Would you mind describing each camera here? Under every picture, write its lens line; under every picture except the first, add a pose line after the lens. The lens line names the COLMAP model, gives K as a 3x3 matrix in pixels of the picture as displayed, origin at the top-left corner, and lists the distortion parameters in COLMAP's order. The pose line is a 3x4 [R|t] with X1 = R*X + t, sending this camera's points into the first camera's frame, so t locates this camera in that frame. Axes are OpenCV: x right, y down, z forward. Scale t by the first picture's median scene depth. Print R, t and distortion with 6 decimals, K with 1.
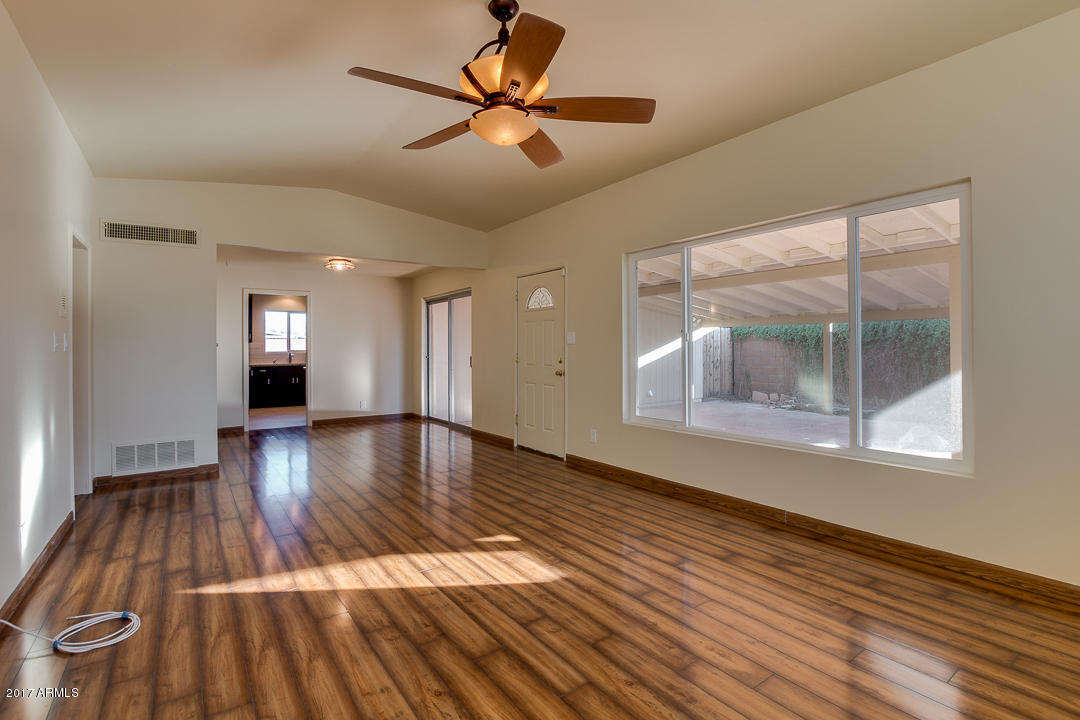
lens RADIAL K [[504.5, 0, 540.4], [0, 504.5, 345.3], [0, 0, 1]] dist [-0.020878, 0.000890]
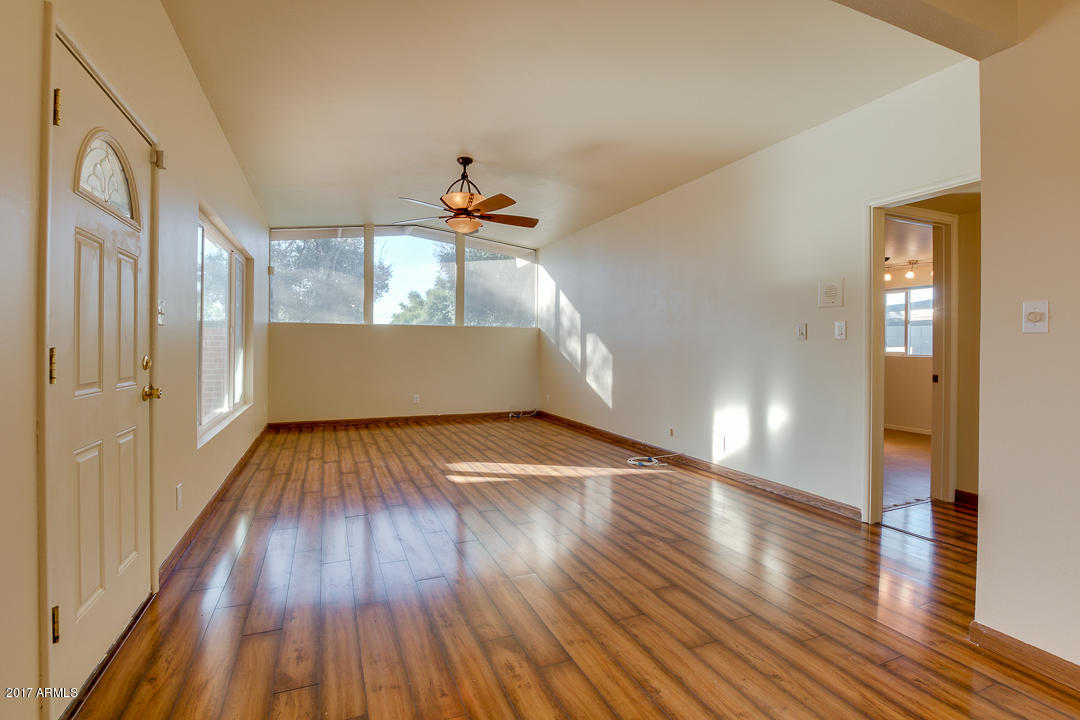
lens RADIAL K [[510.0, 0, 531.9], [0, 510.0, 338.4], [0, 0, 1]] dist [-0.016617, -0.000106]
pose [[-0.972023, 0.007712, 0.234758, -0.438993], [0.002833, 0.999773, -0.021114, 0.024070], [-0.234867, -0.019858, -0.971825, 1.600516]]
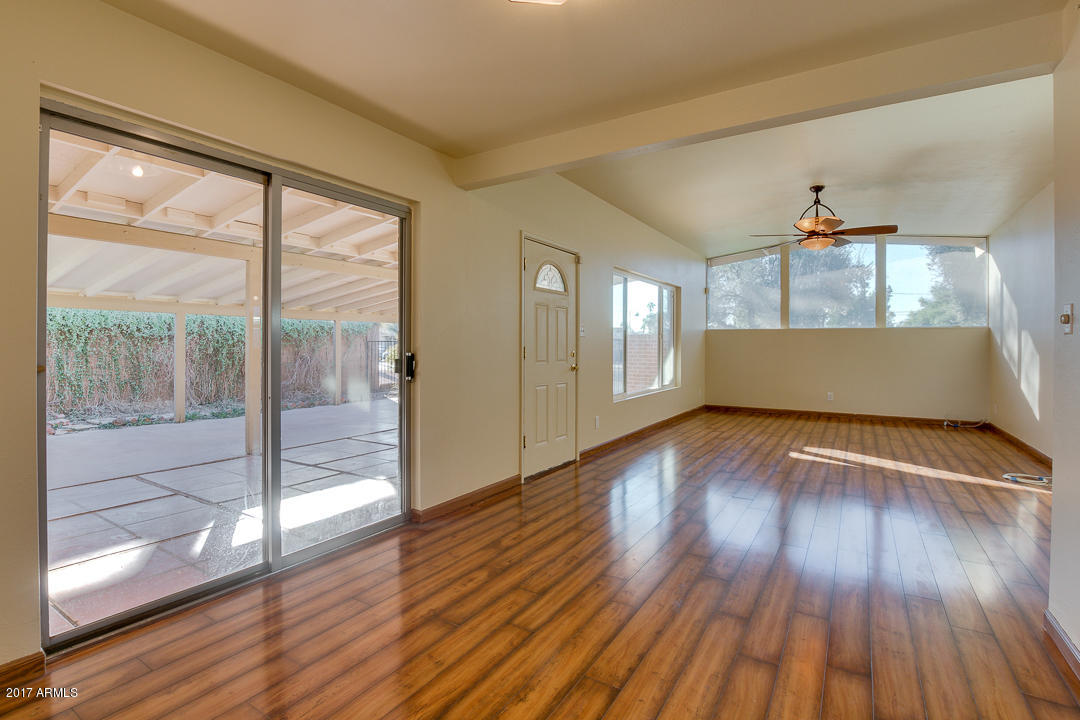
lens RADIAL K [[504.5, 0, 540.4], [0, 504.5, 345.3], [0, 0, 1]] dist [-0.020878, 0.000890]
pose [[-0.374751, 0.004927, 0.927112, -0.946054], [-0.007447, 0.999938, -0.008325, 0.027000], [-0.927096, -0.010024, -0.374691, 1.685110]]
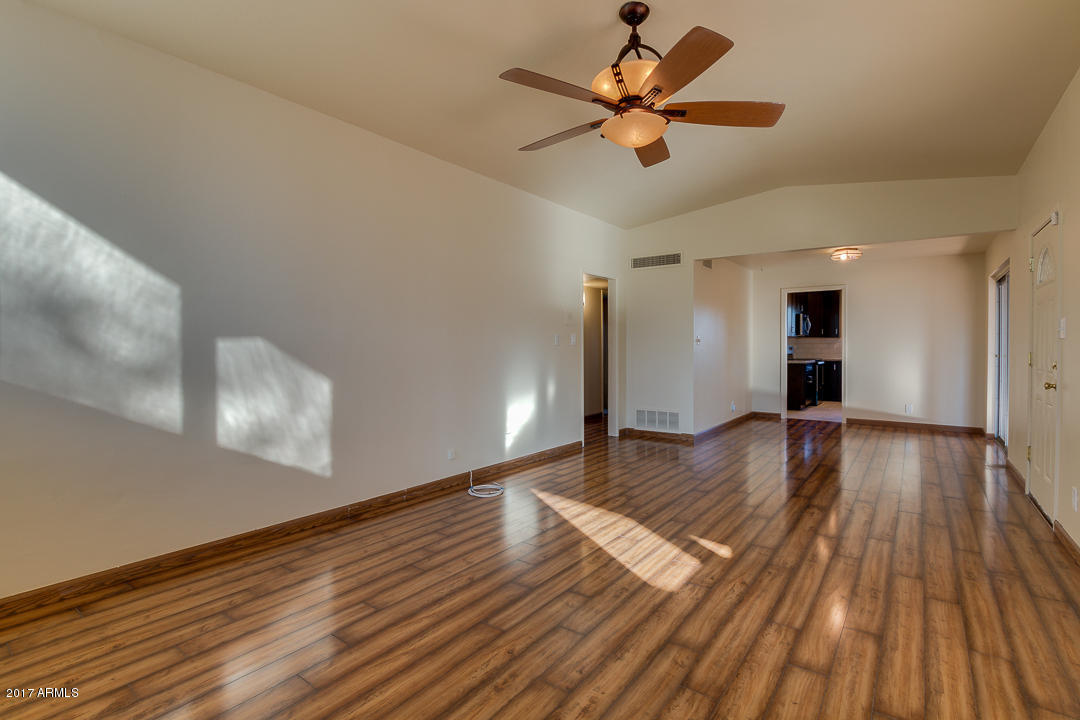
lens RADIAL K [[503.8, 0, 562.5], [0, 503.8, 356.3], [0, 0, 1]] dist [-0.020943, 0.000494]
pose [[0.329838, 0.027933, -0.943624, 0.482594], [0.002974, 0.999526, 0.030627, -0.001732], [0.944033, -0.012908, 0.329599, 0.295557]]
